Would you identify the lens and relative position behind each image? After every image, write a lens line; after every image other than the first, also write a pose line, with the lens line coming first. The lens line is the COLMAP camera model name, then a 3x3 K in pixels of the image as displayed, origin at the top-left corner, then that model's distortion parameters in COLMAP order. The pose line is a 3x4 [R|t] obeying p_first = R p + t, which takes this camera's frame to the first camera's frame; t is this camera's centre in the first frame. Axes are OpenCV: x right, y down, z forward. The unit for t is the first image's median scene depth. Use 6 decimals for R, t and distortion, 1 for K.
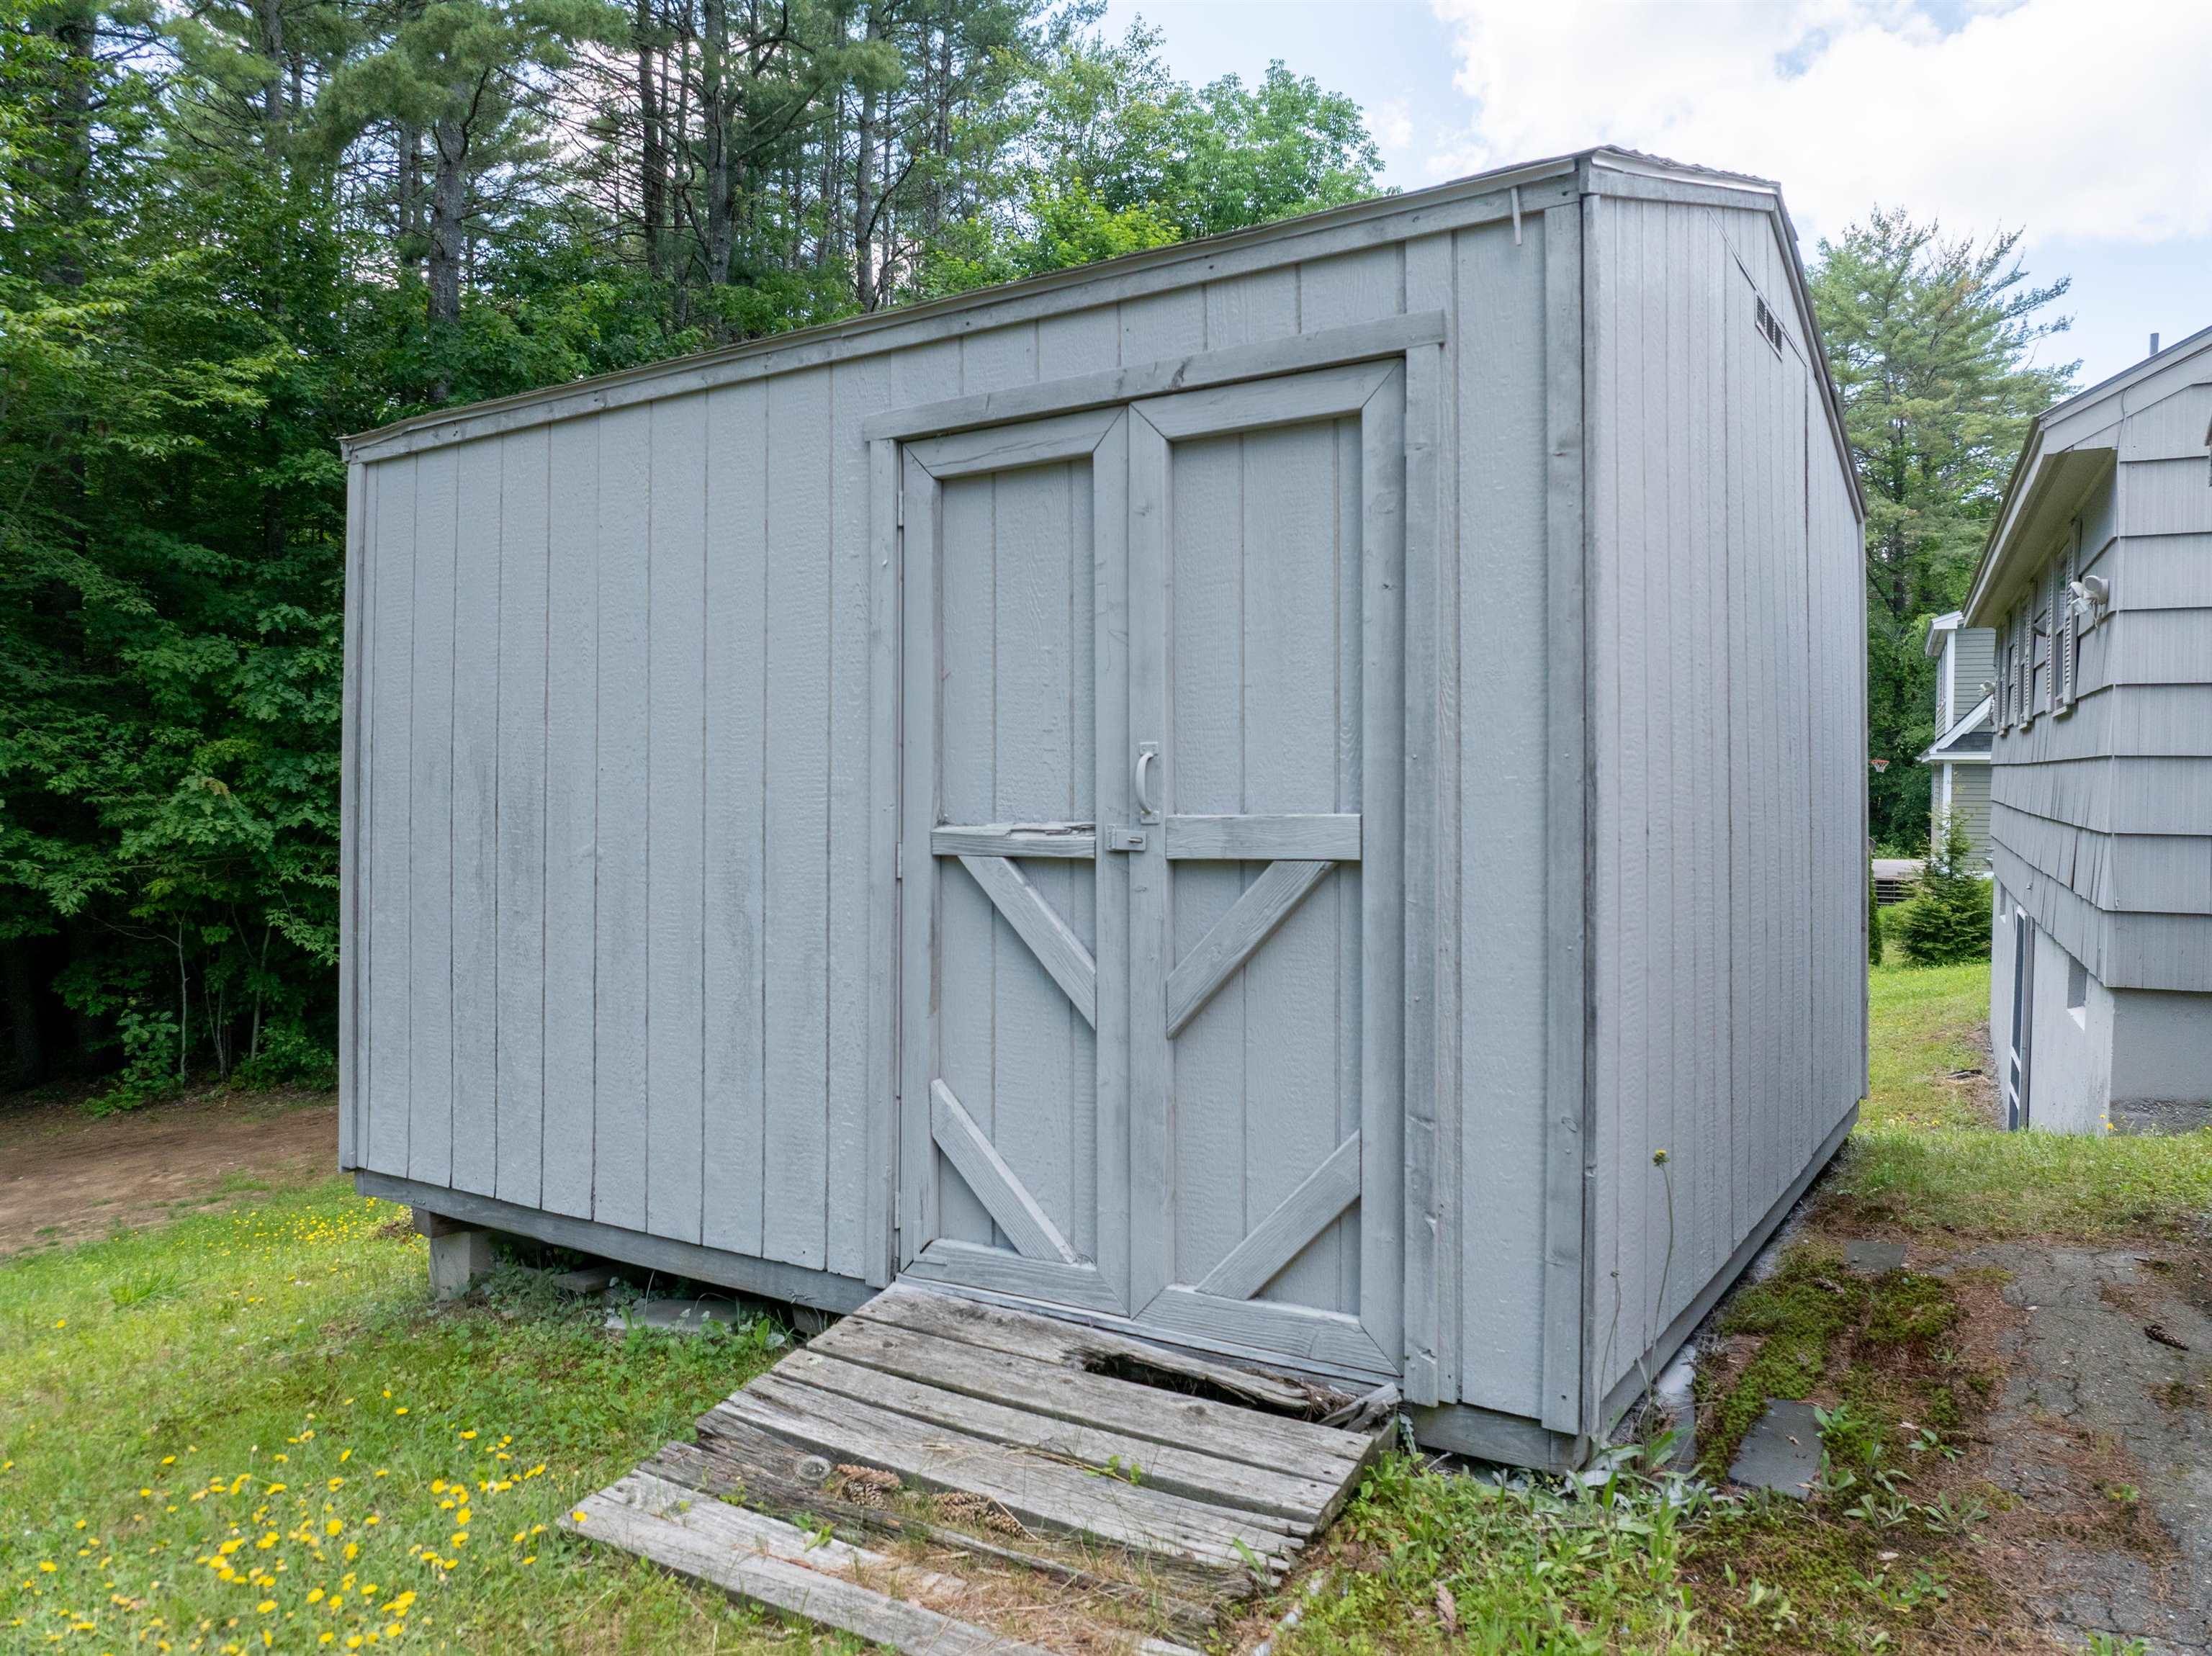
lens RADIAL K [[1559.6, 0, 1105.8], [0, 1559.6, 826.9], [0, 0, 1]] dist [-0.045894, 0.021180]
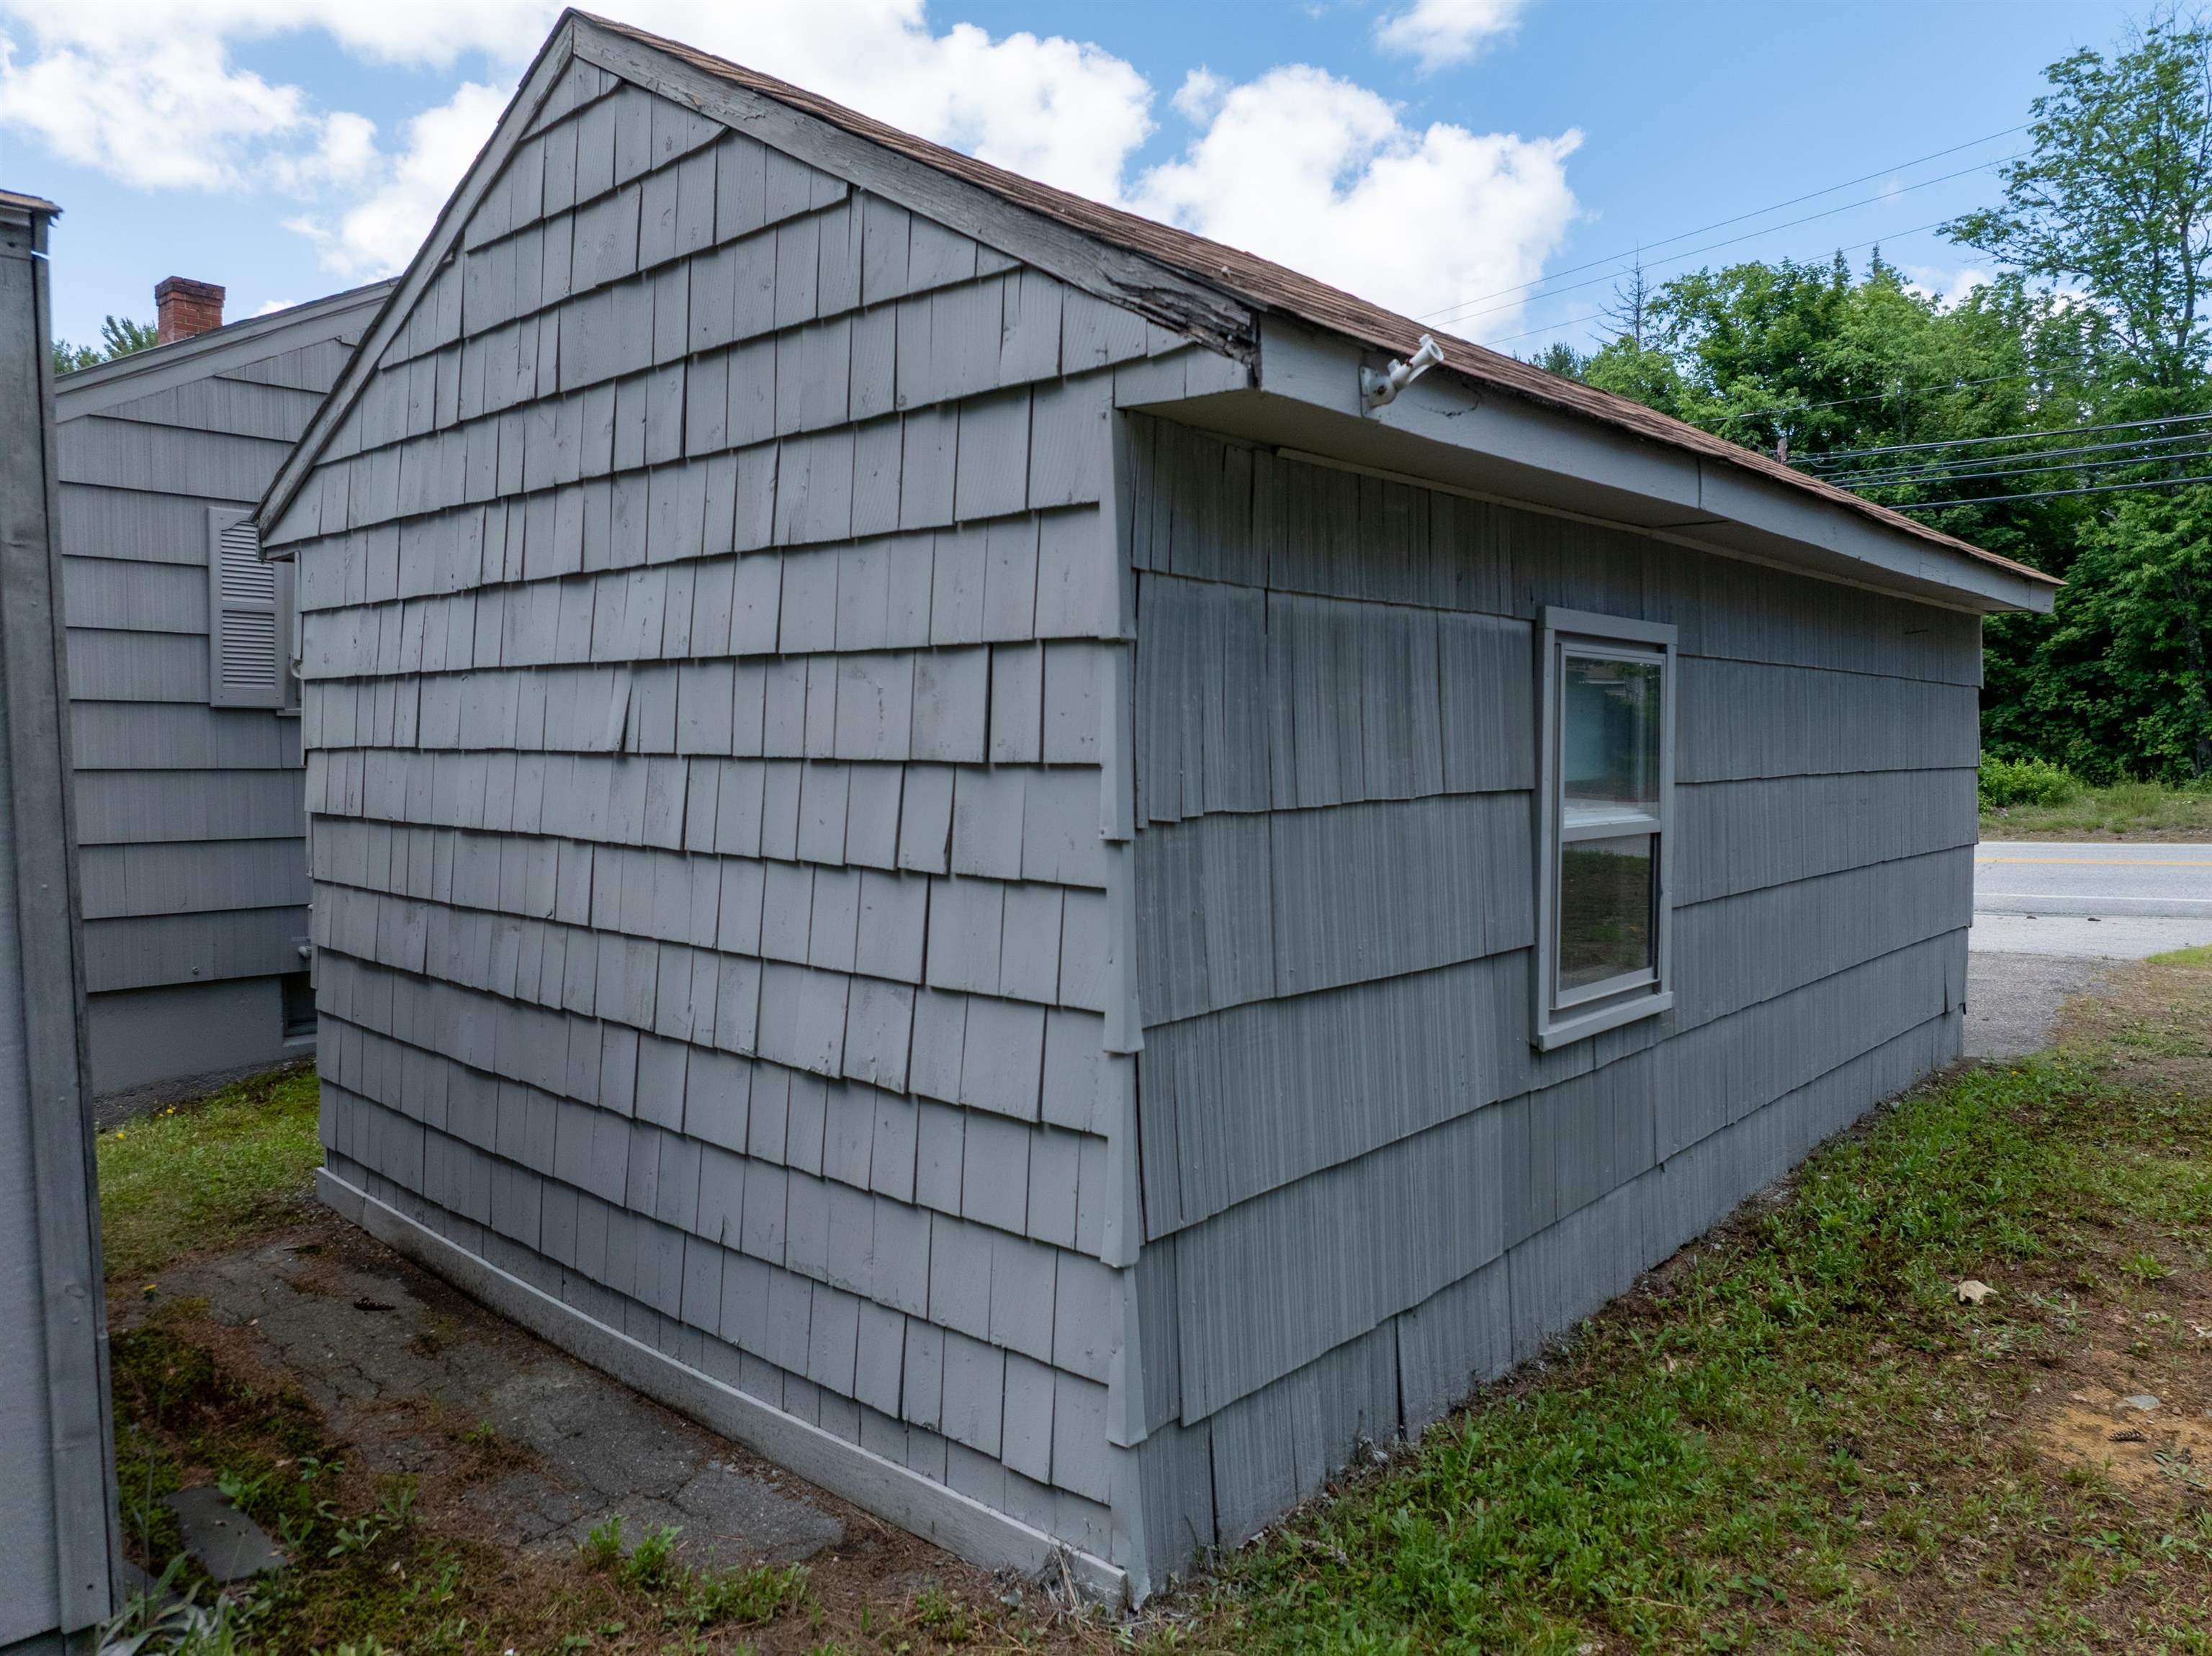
lens RADIAL K [[1559.6, 0, 1106.3], [0, 1559.6, 824.8], [0, 0, 1]] dist [-0.045894, 0.021180]
pose [[0.234790, -0.053244, 0.970587, -0.395874], [0.027030, 0.998470, 0.048235, -0.102948], [-0.971670, 0.014910, 0.235870, 0.189974]]
